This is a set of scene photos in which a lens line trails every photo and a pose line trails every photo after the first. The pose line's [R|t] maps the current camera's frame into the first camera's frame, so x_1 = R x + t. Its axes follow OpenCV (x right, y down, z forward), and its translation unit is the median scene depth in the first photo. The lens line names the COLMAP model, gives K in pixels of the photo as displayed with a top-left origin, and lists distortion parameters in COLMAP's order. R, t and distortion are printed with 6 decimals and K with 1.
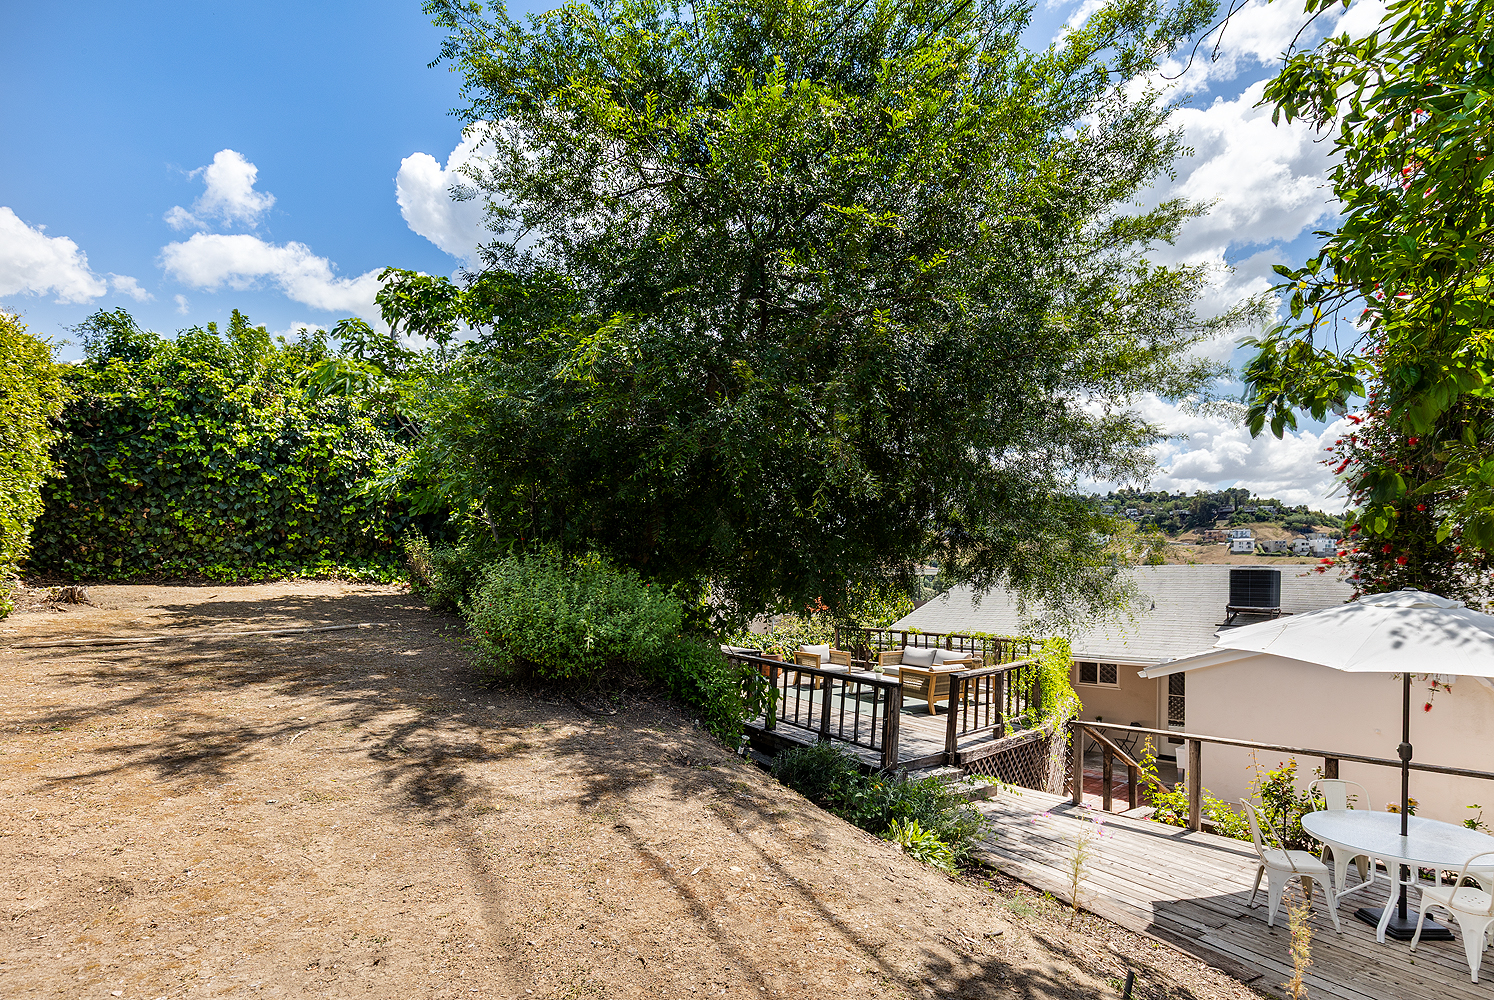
lens RADIAL K [[770.0, 0, 768.4], [0, 770.0, 514.5], [0, 0, 1]] dist [0.000771, -0.000570]
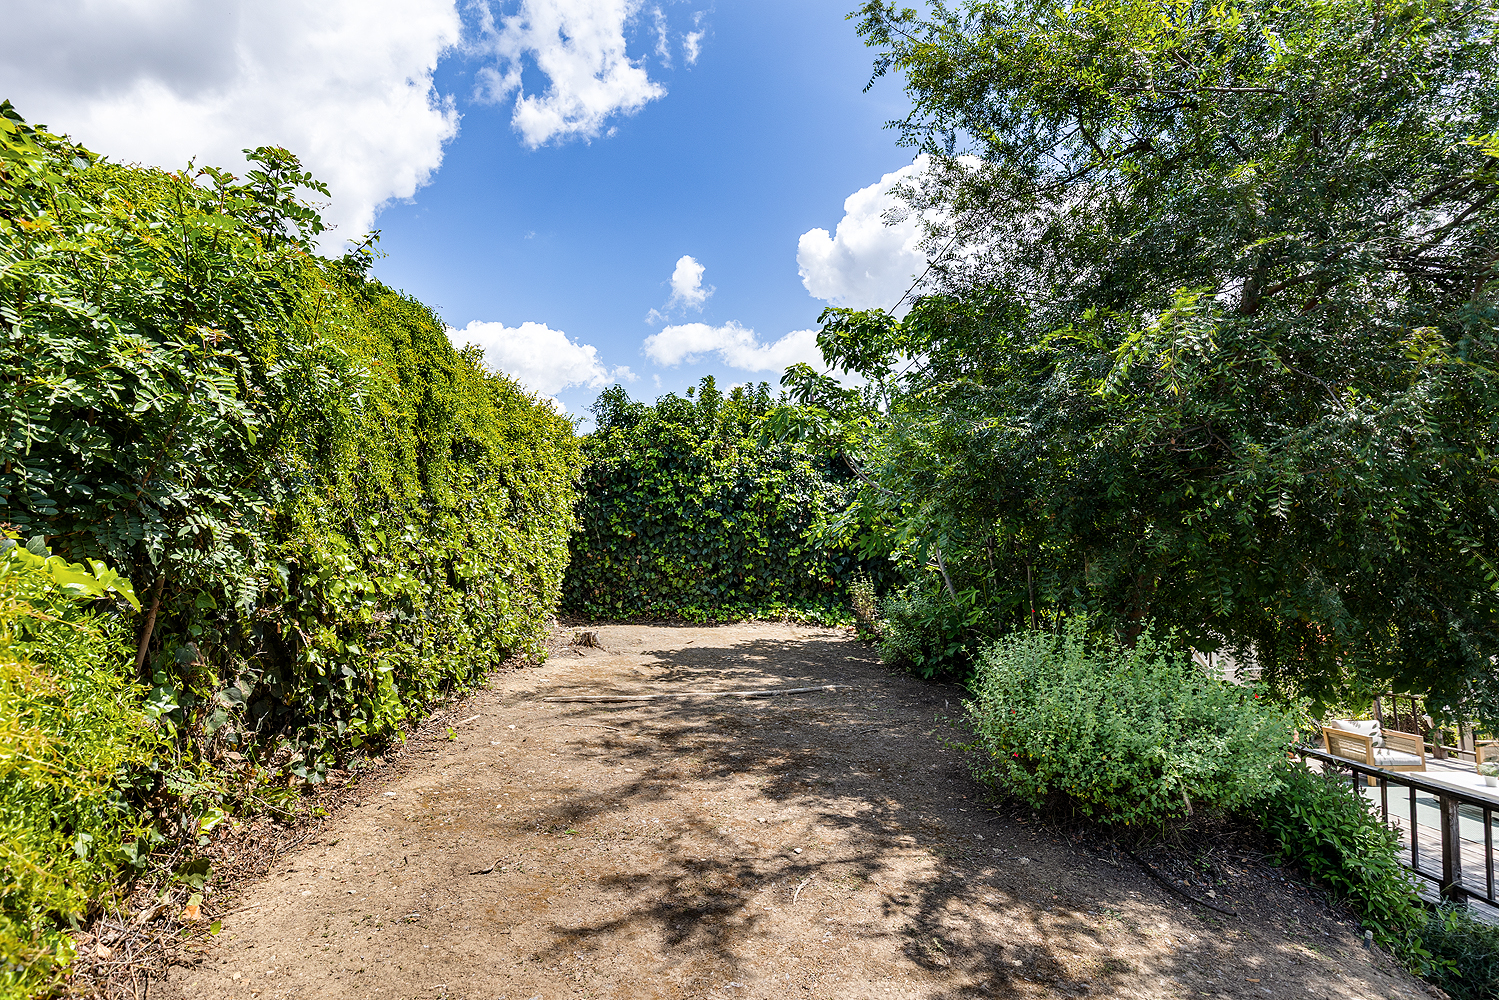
lens RADIAL K [[772.6, 0, 771.0], [0, 772.6, 514.6], [0, 0, 1]] dist [0.000771, -0.000570]
pose [[0.872950, -0.042439, -0.485960, -0.082559], [0.027606, 0.998910, -0.037645, -0.020809], [0.487028, 0.019447, 0.873170, 0.101050]]
